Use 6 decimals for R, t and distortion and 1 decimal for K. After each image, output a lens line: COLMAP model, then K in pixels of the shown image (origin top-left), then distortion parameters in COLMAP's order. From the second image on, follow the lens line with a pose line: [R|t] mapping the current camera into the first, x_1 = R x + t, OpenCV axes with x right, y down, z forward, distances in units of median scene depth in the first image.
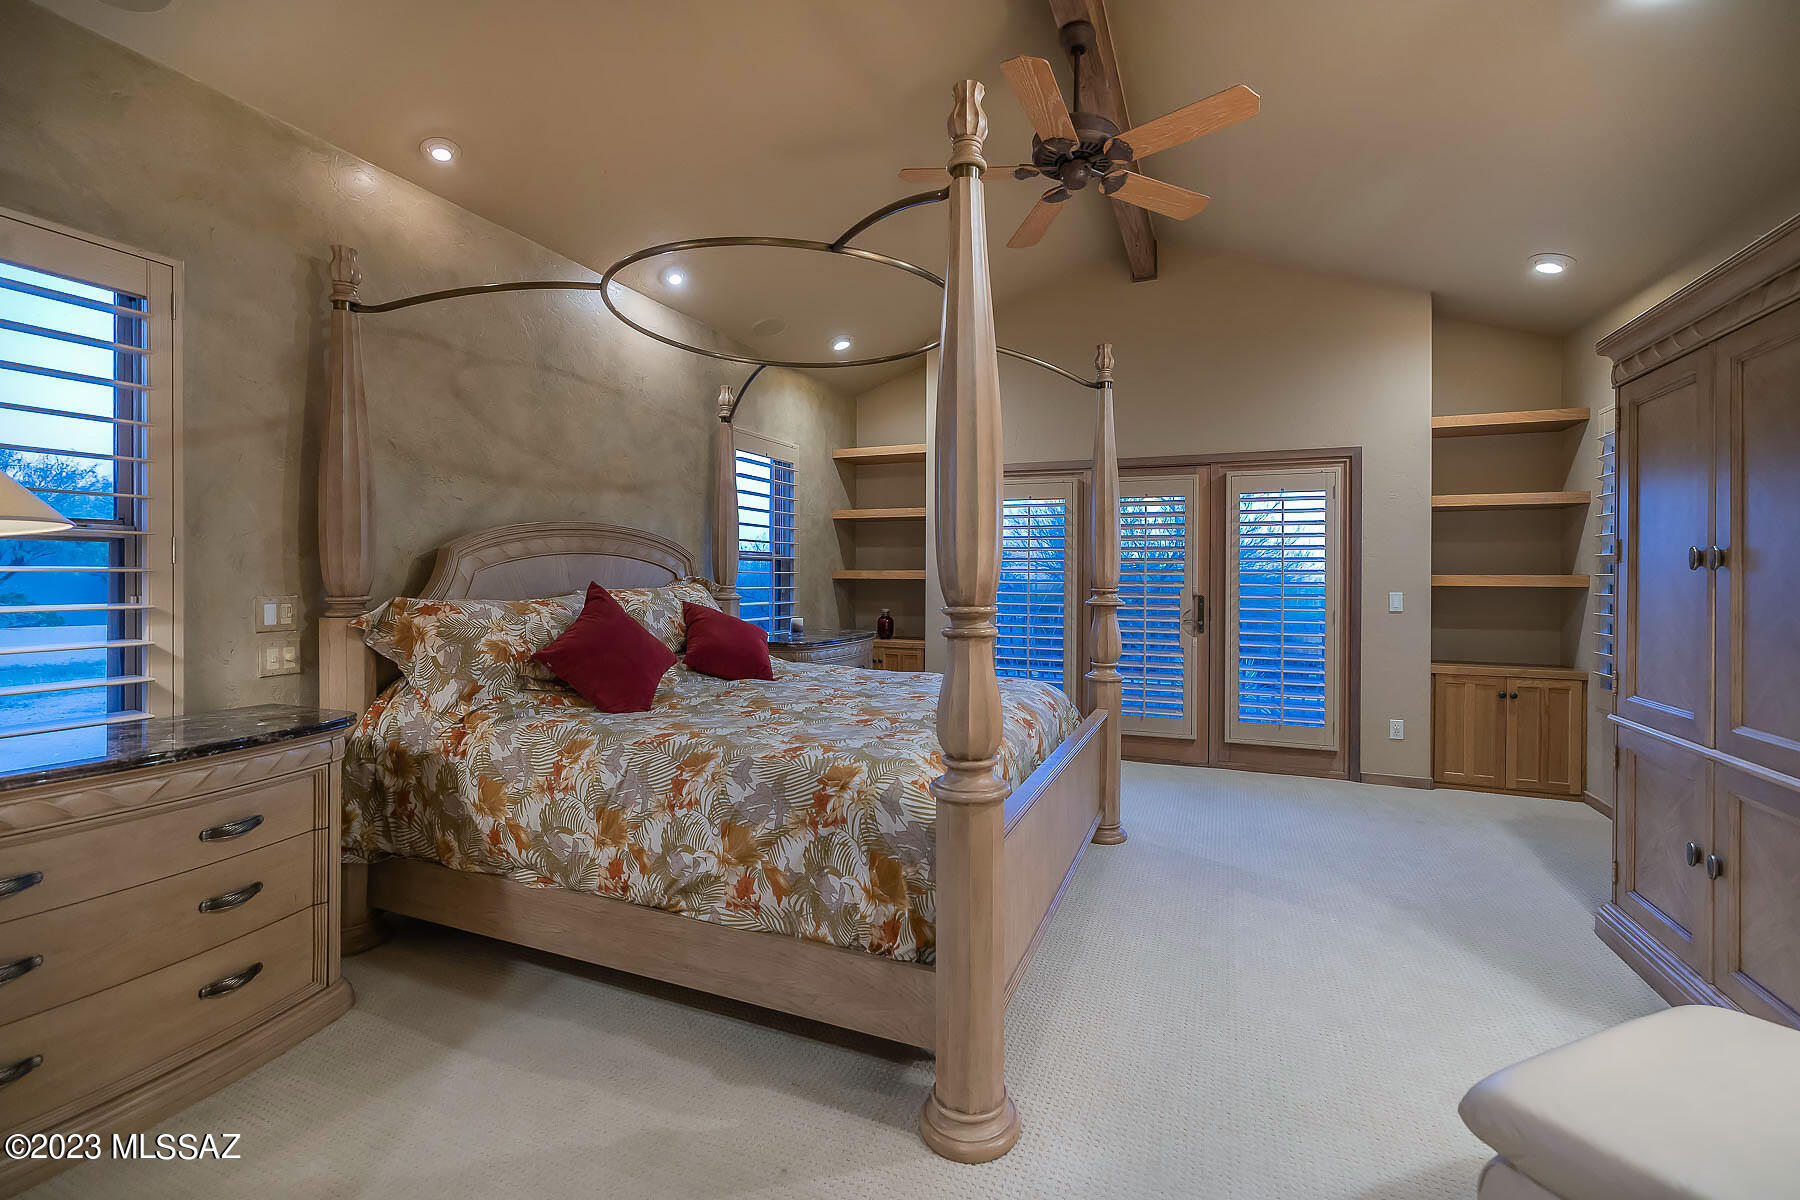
lens RADIAL K [[819.5, 0, 900.0], [0, 819.5, 600.0], [0, 0, 1]] dist [0.000108, -0.000415]
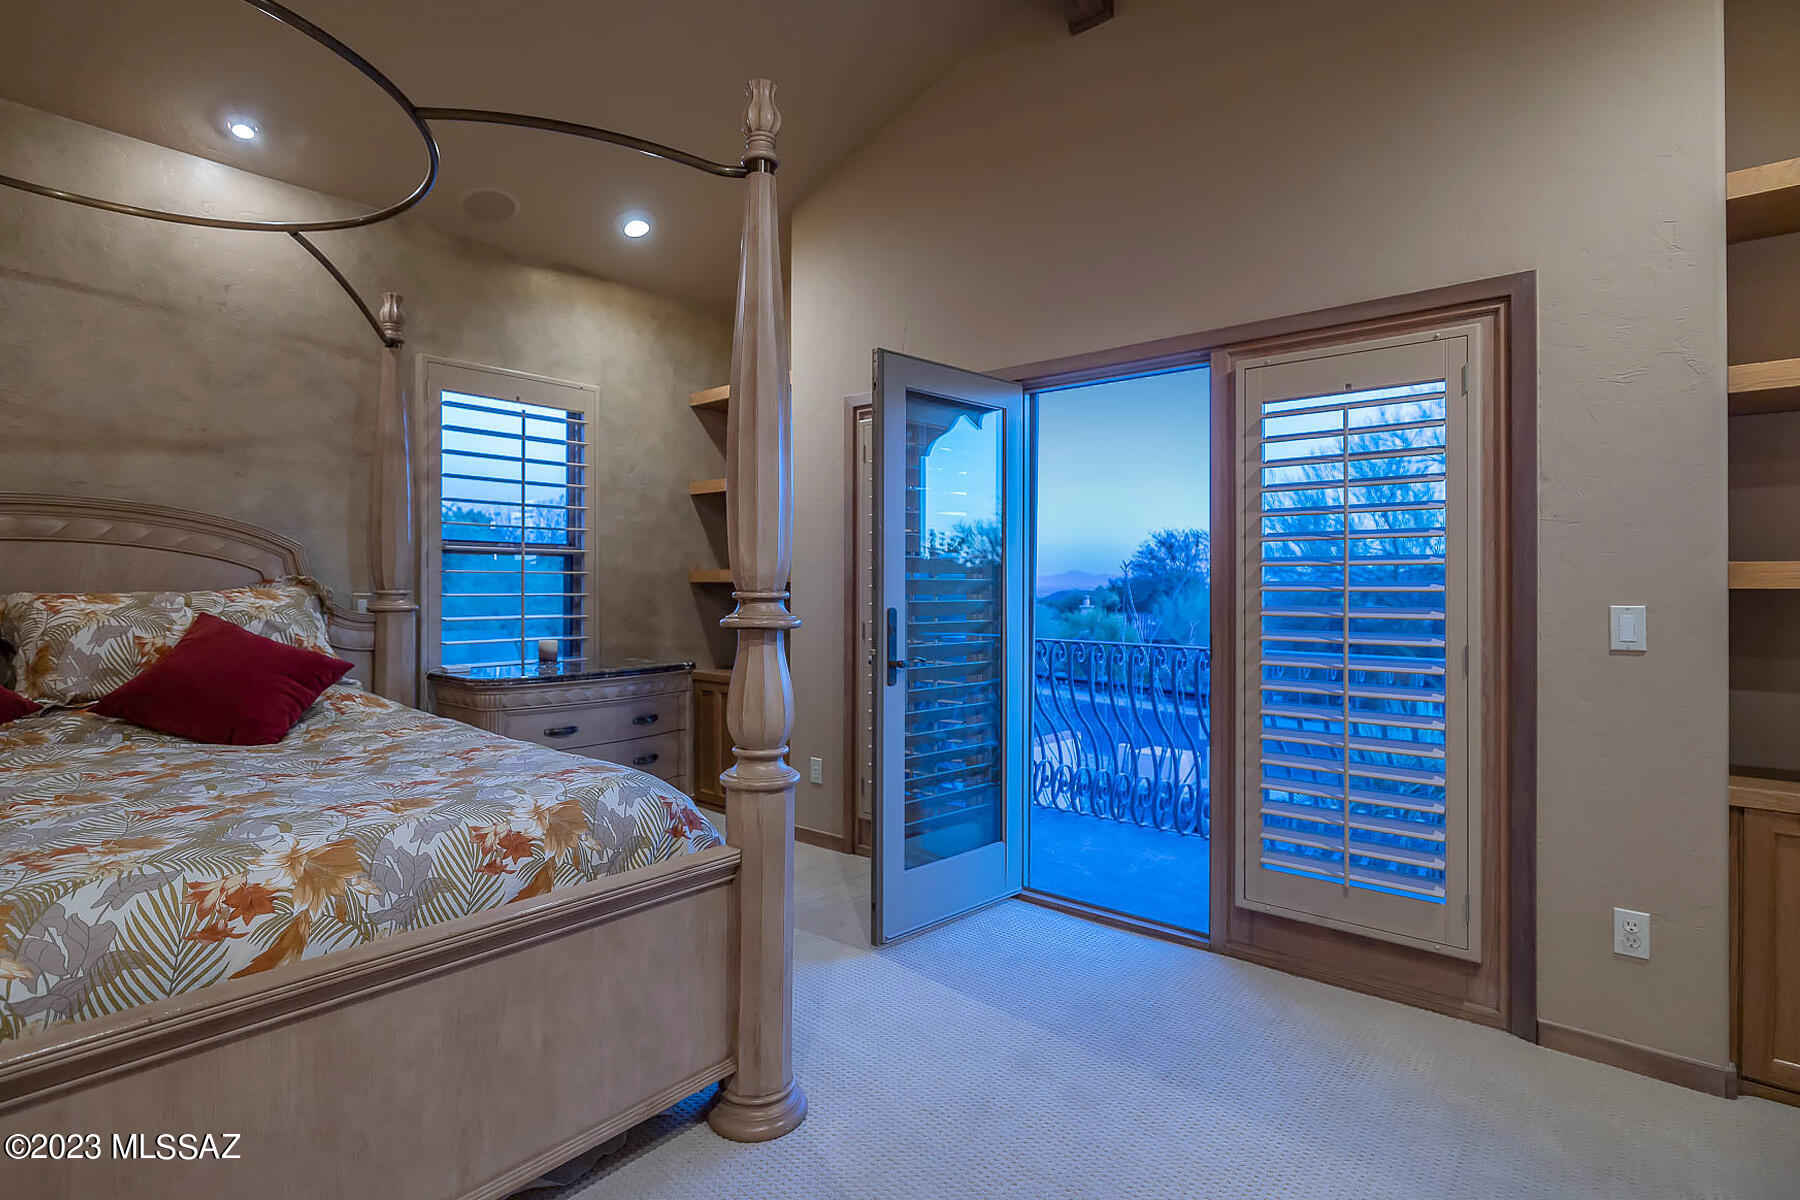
lens RADIAL K [[922.5, 0, 828.4], [0, 922.5, 592.0], [0, 0, 1]] dist [-0.003043, -0.001445]
pose [[0.937817, -0.000888, -0.347128, 0.385508], [-0.006559, 0.999773, -0.020279, -0.002952], [0.347067, 0.021295, 0.937598, 0.417070]]
